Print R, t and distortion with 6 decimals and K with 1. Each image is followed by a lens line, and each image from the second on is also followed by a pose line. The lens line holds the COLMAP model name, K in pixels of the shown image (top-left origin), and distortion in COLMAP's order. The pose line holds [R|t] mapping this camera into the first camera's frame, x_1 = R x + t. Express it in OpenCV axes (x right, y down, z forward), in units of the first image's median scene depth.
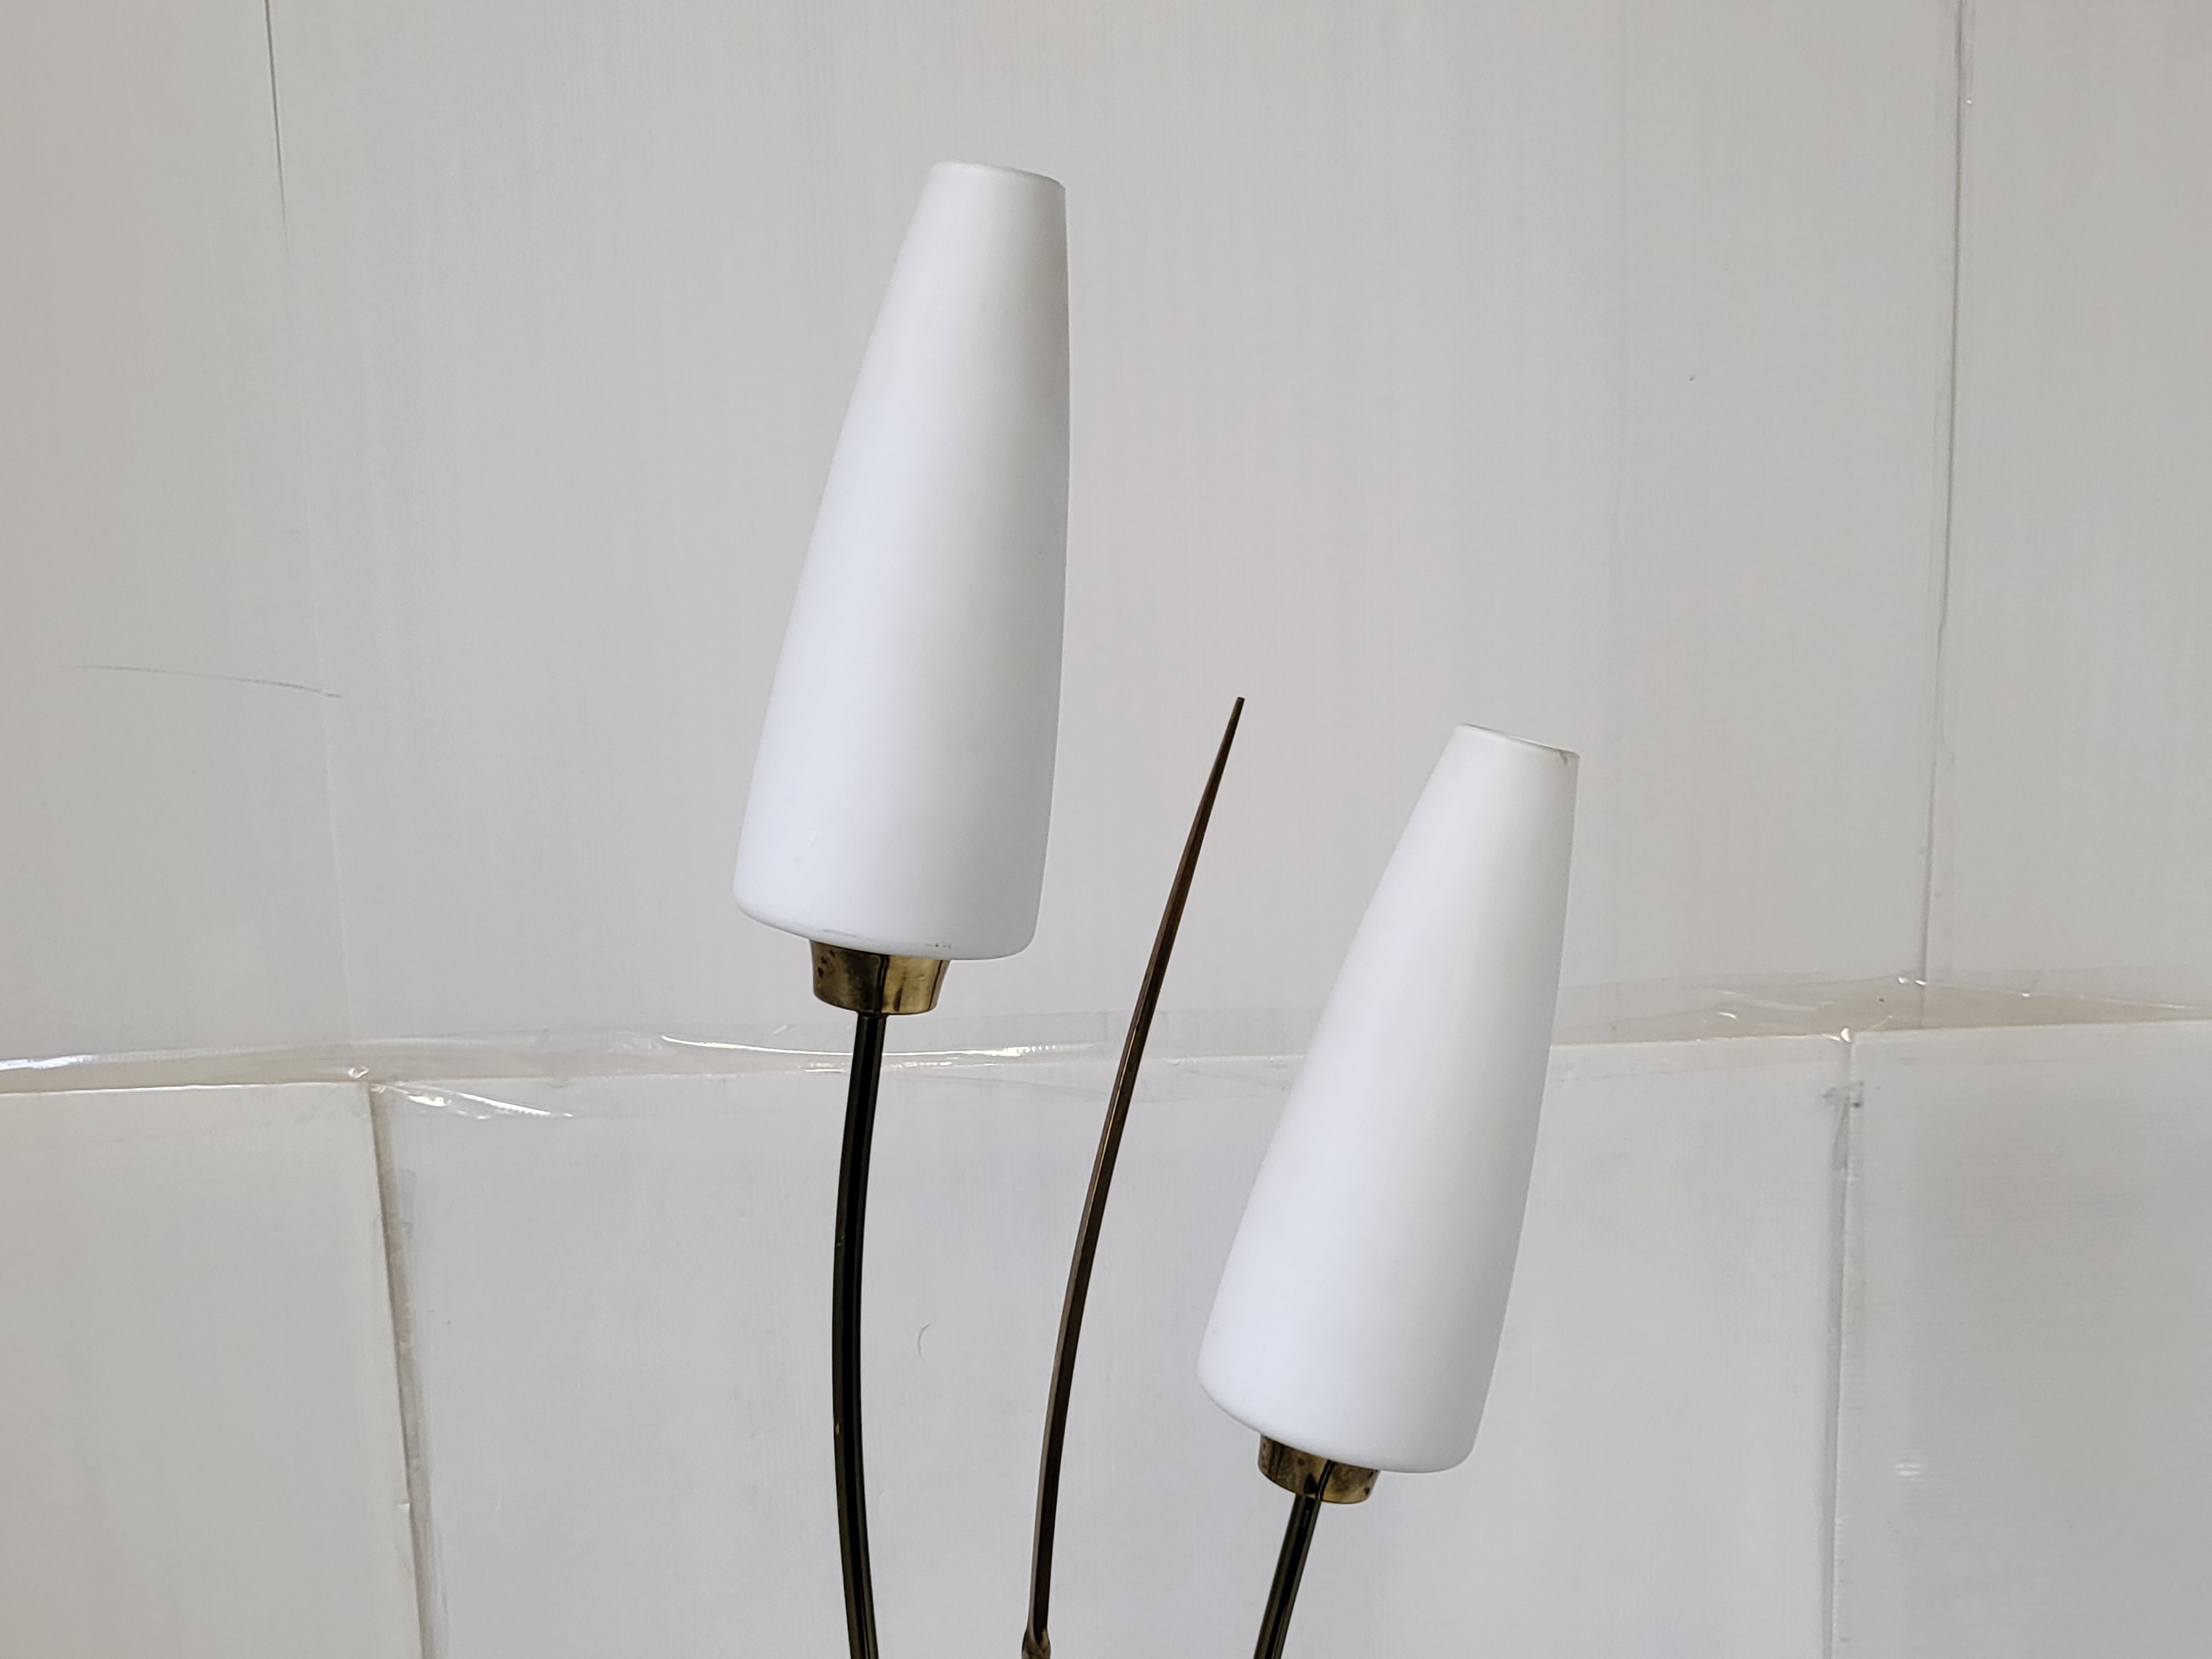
lens RADIAL K [[2249.8, 0, 1055.1], [0, 2249.8, 832.7], [0, 0, 1]] dist [0.001588, -0.222927]
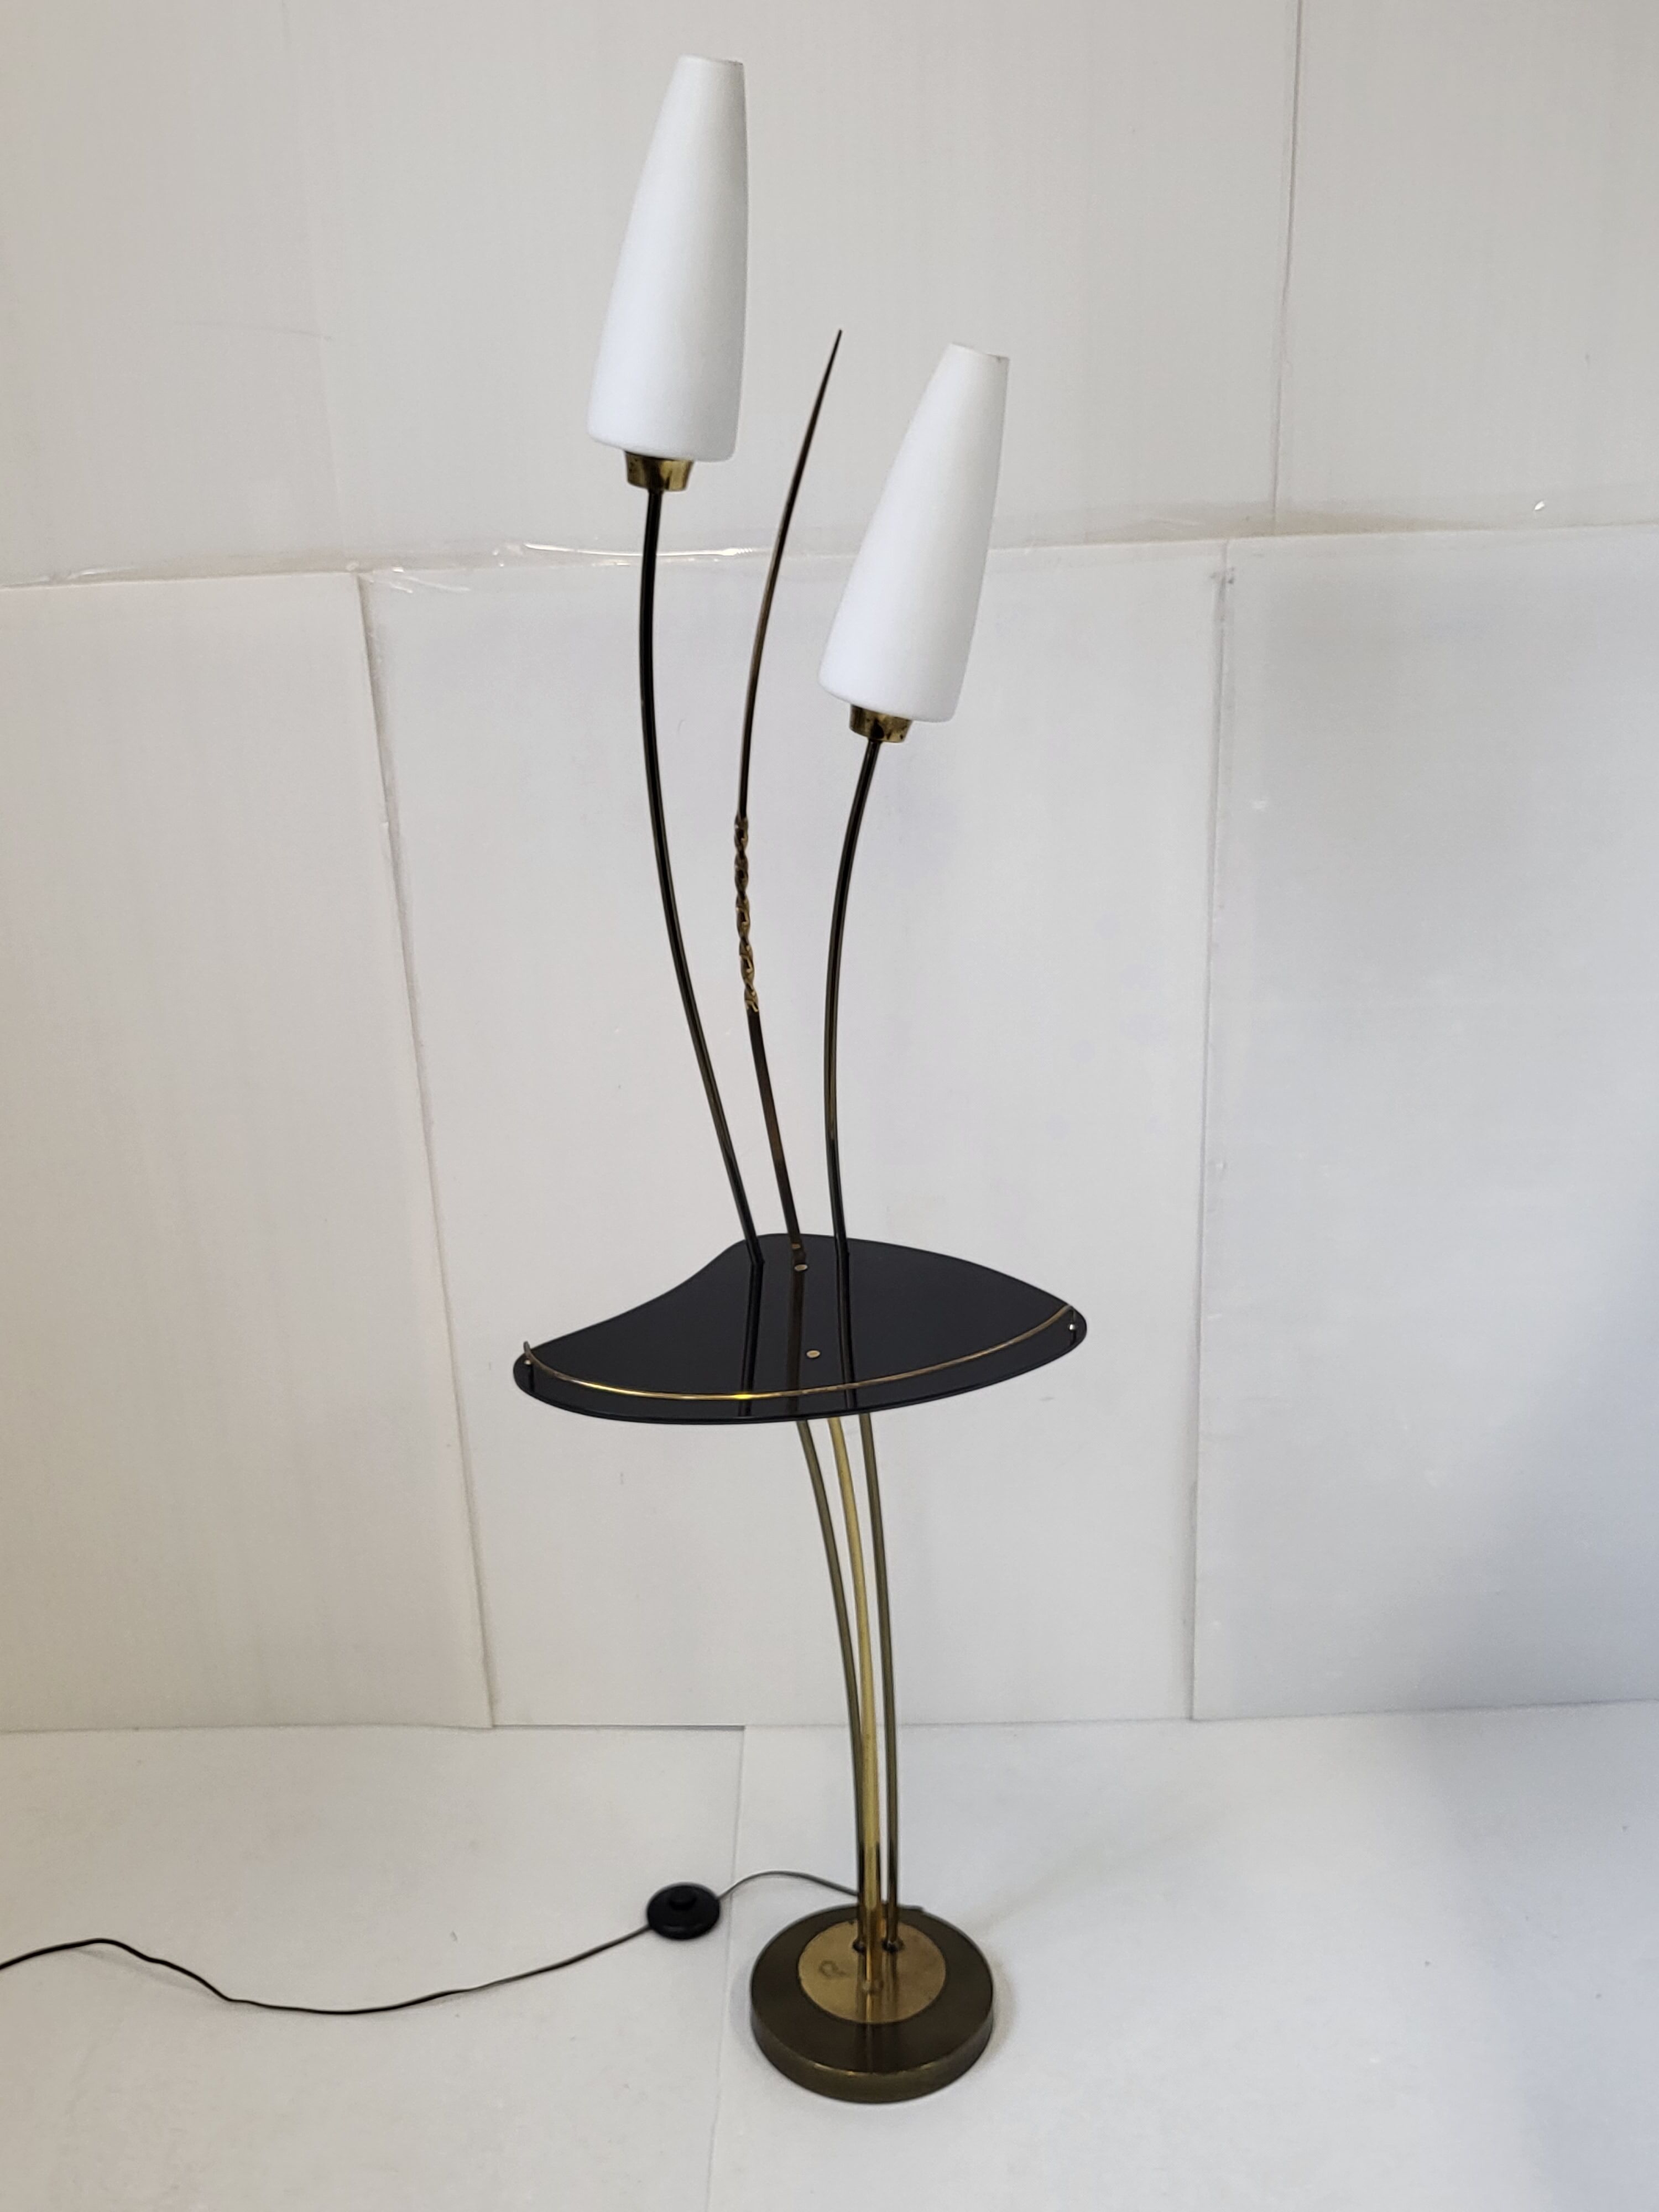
lens RADIAL K [[2249.8, 0, 773.1], [0, 2249.8, 1110.1], [0, 0, 1]] dist [0.001588, -0.222927]
pose [[0.999904, -0.005998, -0.012470, 0.032699], [0.009049, 0.965216, 0.261297, 0.062397], [0.010468, -0.261385, 0.965178, -0.768794]]
